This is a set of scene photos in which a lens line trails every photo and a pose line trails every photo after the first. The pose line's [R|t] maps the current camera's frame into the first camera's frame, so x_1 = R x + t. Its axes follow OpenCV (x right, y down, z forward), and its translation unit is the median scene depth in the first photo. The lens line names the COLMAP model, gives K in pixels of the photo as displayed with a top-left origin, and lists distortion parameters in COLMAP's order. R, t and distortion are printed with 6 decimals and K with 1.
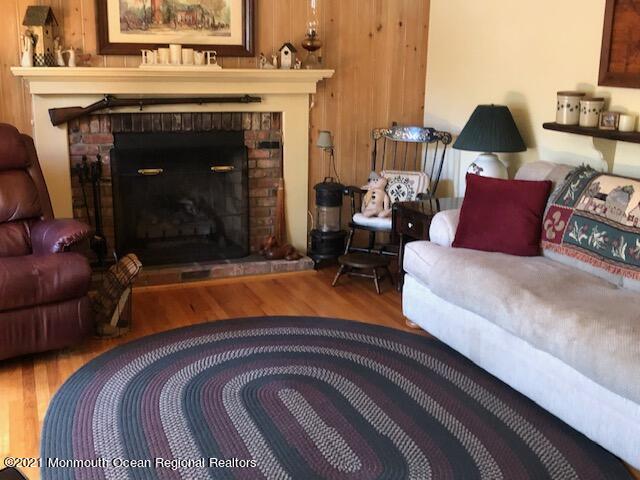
lens RADIAL K [[748.9, 0, 304.1], [0, 748.9, 233.9], [0, 0, 1]] dist [0.011401, 0.000000]
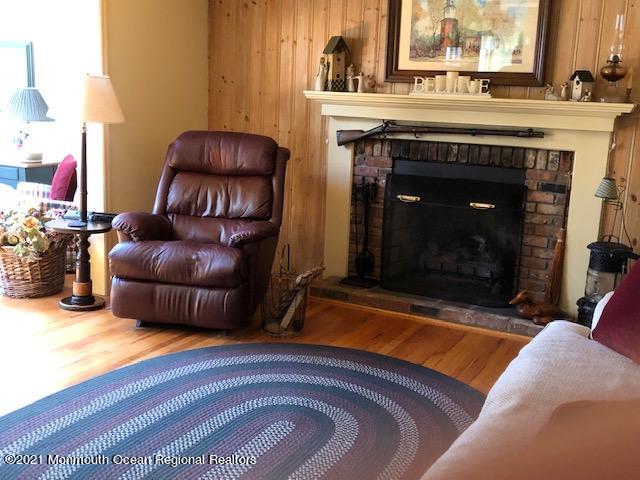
lens RADIAL K [[748.9, 0, 299.2], [0, 748.9, 246.3], [0, 0, 1]] dist [0.011401, 0.000000]
pose [[0.653280, 0.170030, -0.737778, 0.444264], [-0.199077, 0.978744, 0.049287, -0.040913], [0.730475, 0.114676, 0.673242, 0.229692]]
